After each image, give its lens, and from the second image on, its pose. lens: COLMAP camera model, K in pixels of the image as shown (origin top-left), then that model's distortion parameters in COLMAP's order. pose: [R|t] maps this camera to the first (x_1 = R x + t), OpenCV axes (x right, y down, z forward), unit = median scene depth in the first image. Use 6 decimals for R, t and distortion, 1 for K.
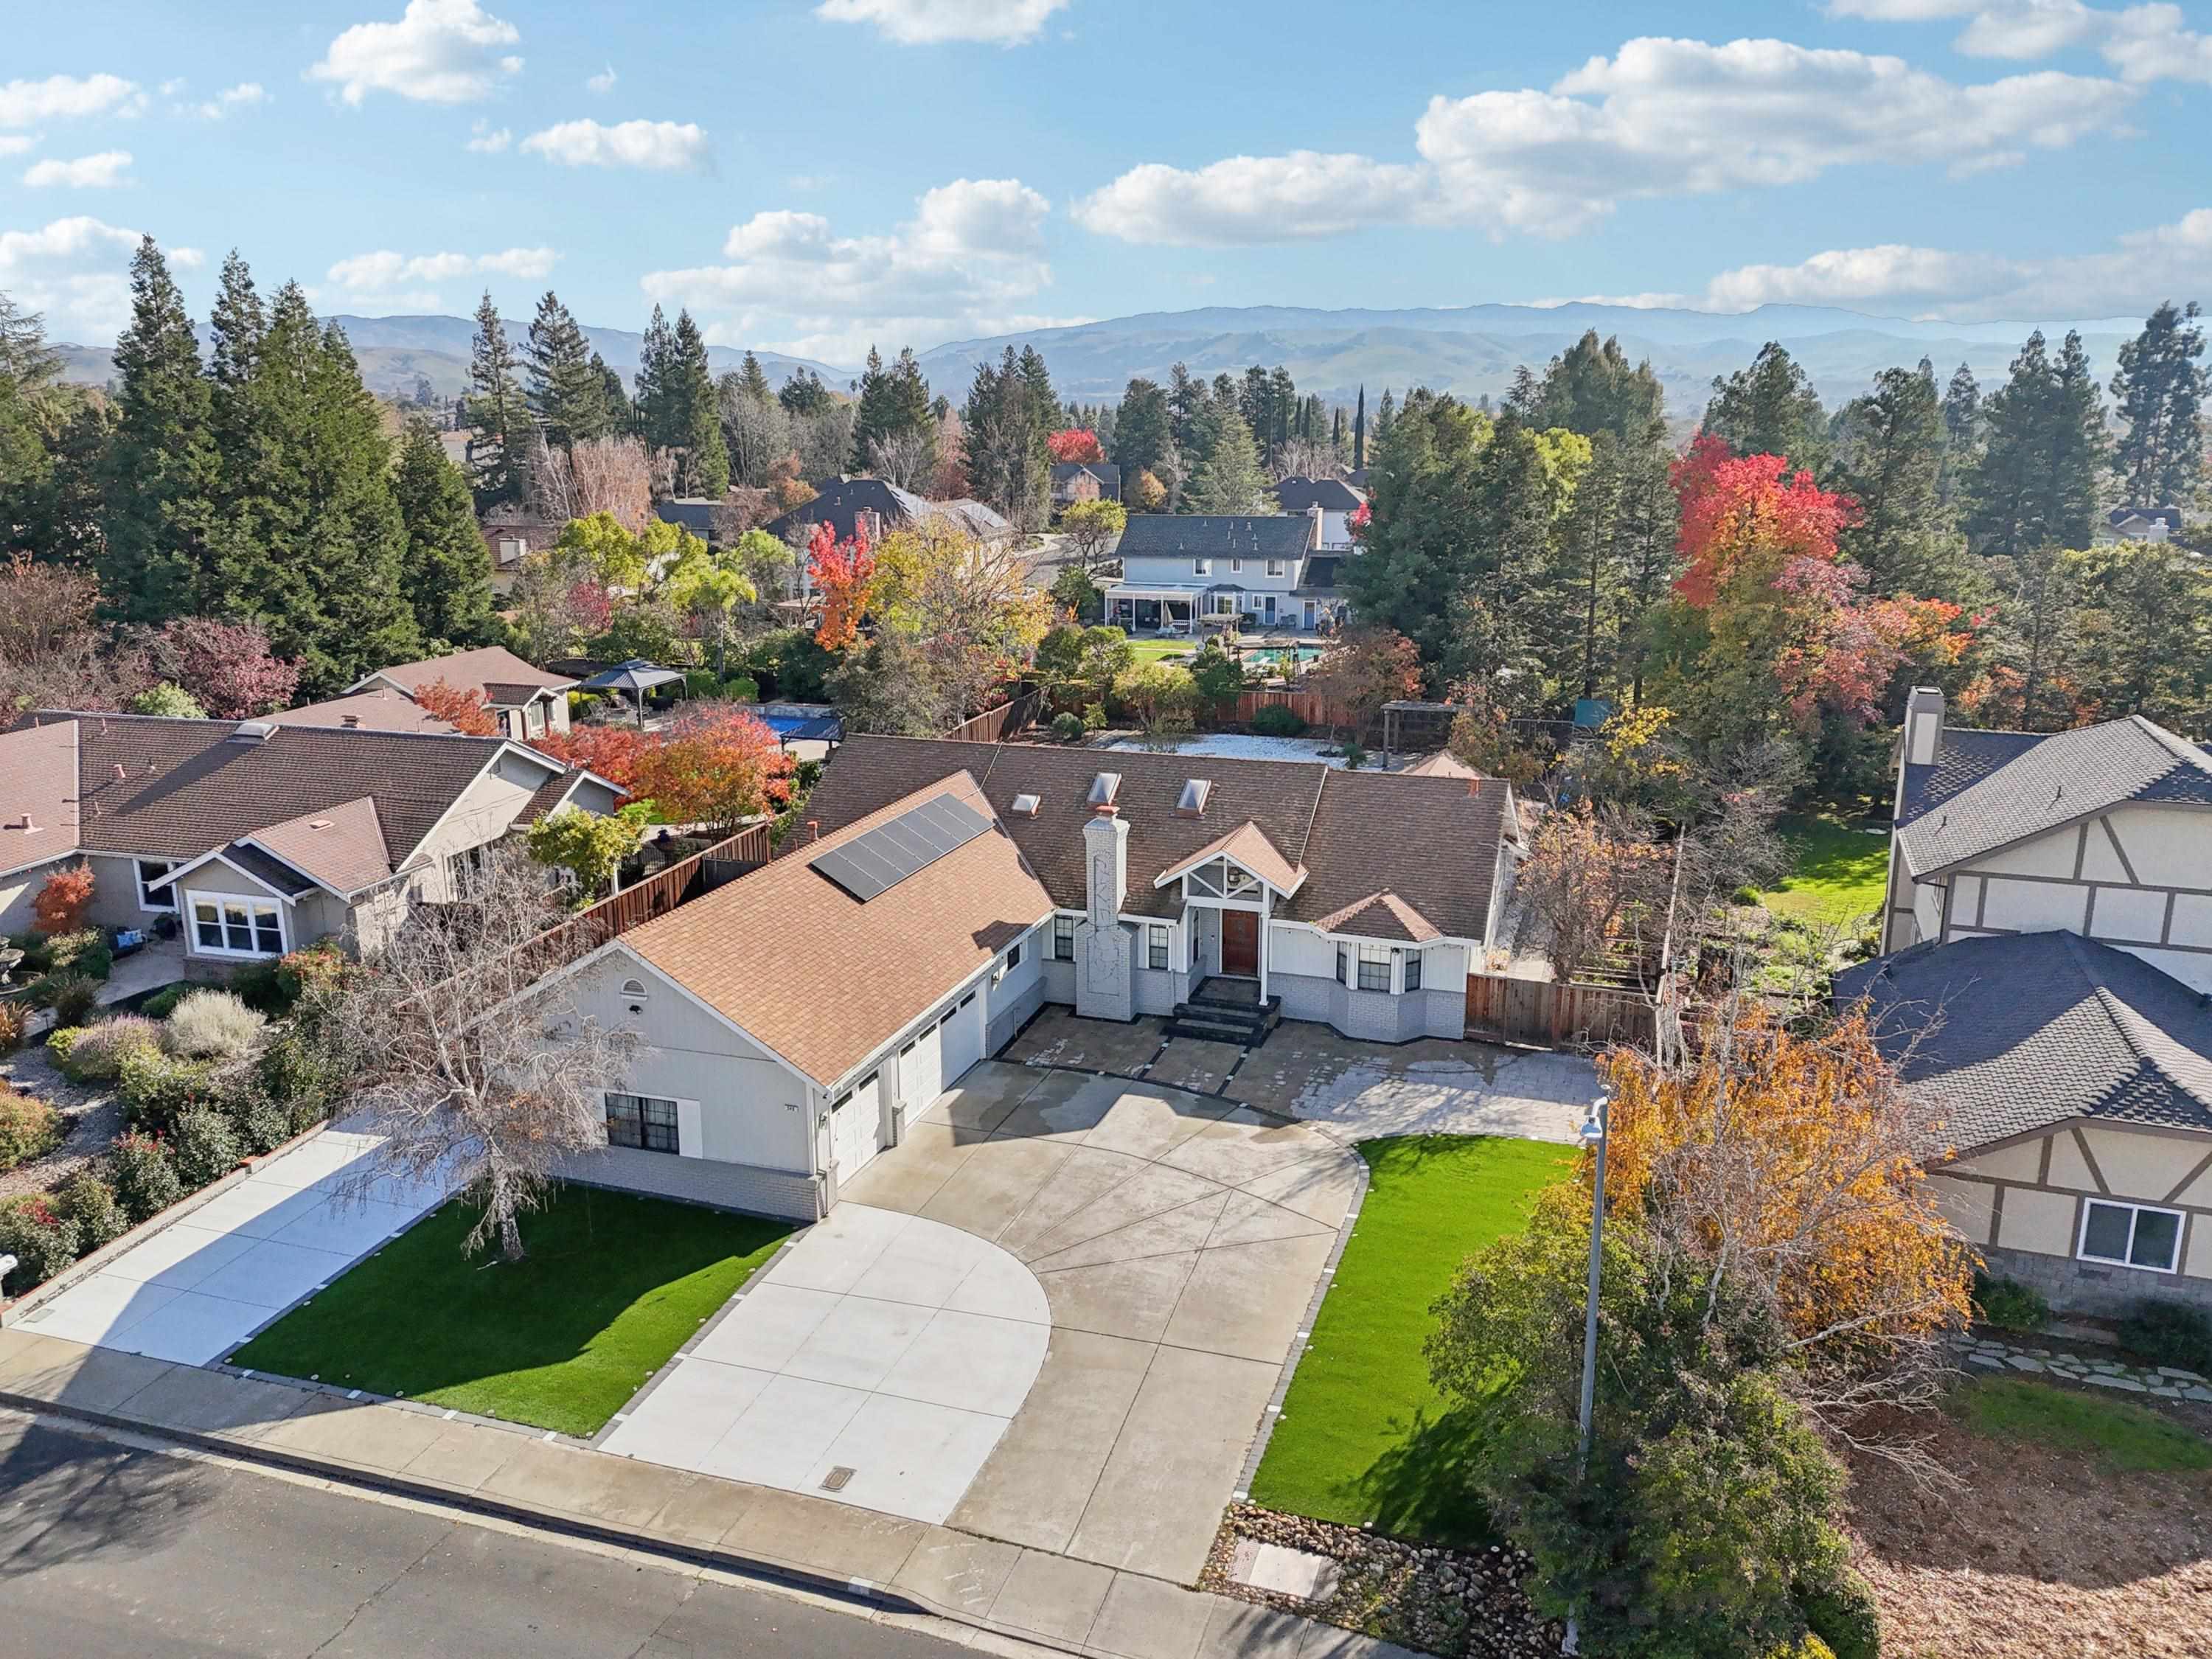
lens RADIAL K [[1635.9, 0, 1106.0], [0, 1635.9, 829.5], [0, 0, 1]] dist [0.061060, -0.049811]
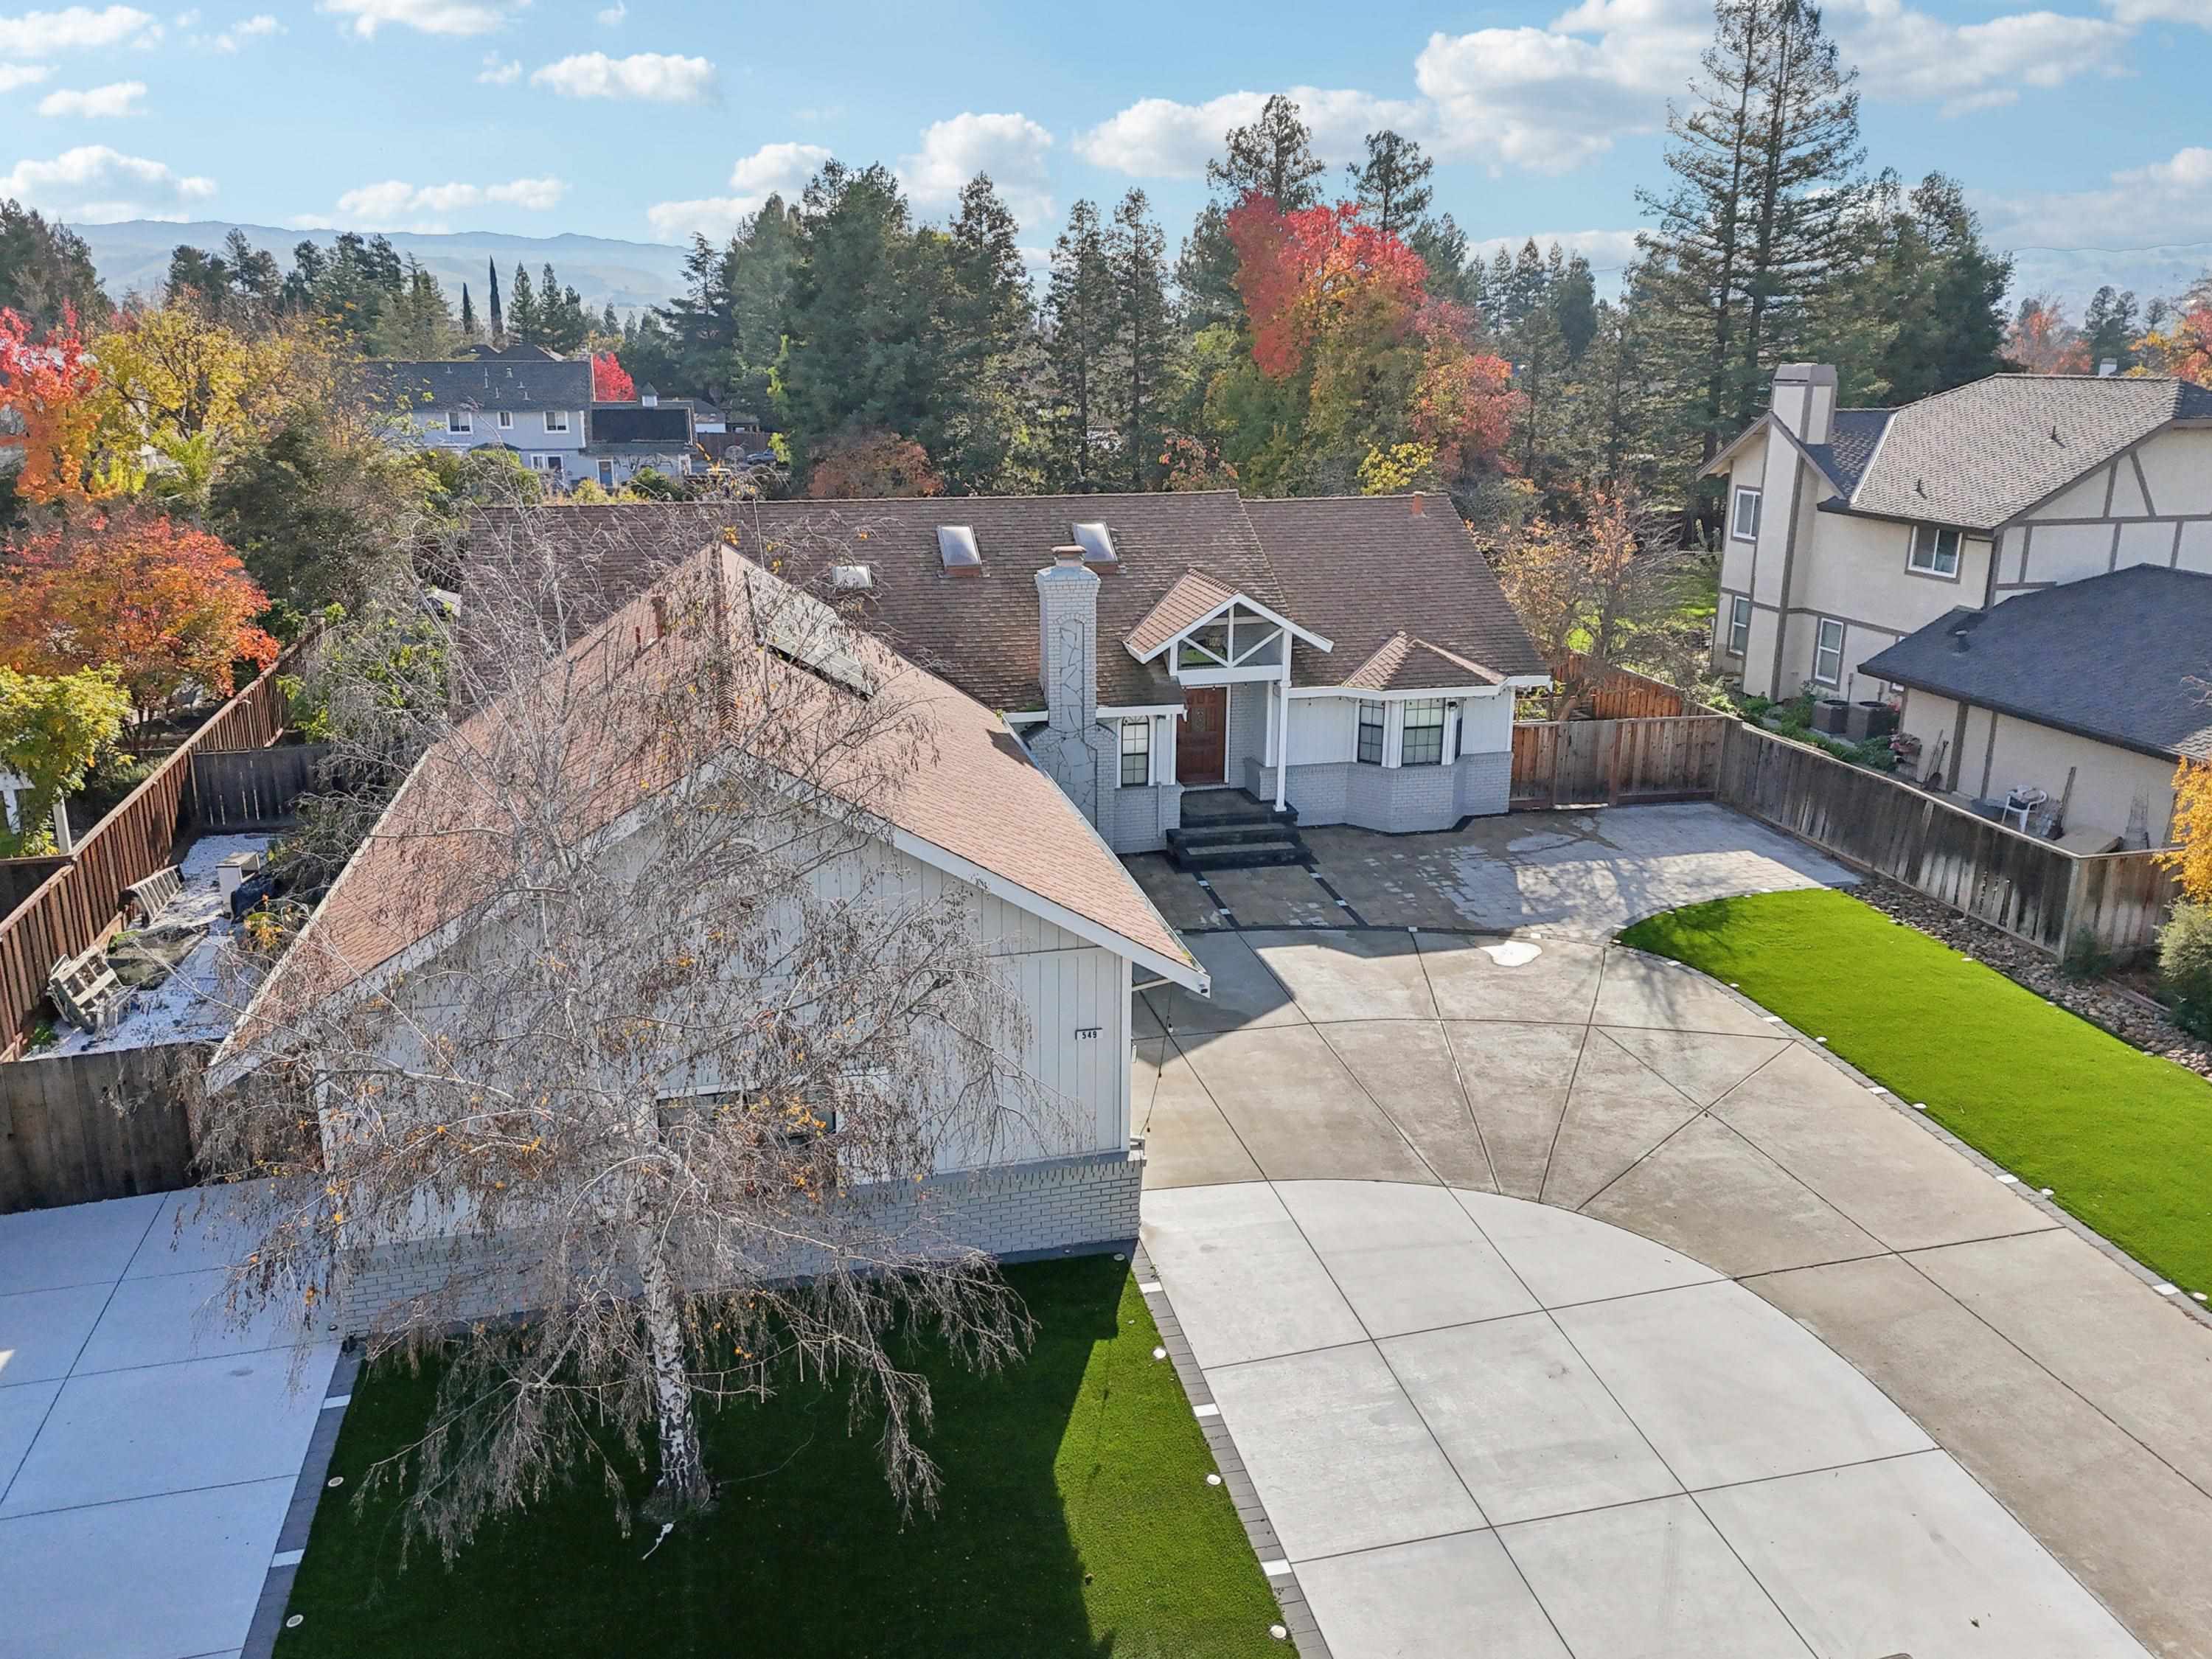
lens RADIAL K [[1656.1, 0, 1102.6], [0, 1656.1, 782.0], [0, 0, 1]] dist [0.021788, -0.002675]
pose [[0.847195, -0.135832, 0.513624, -0.344986], [0.130785, 0.990335, 0.046179, 0.052465], [-0.514932, 0.028052, 0.856772, 0.428078]]
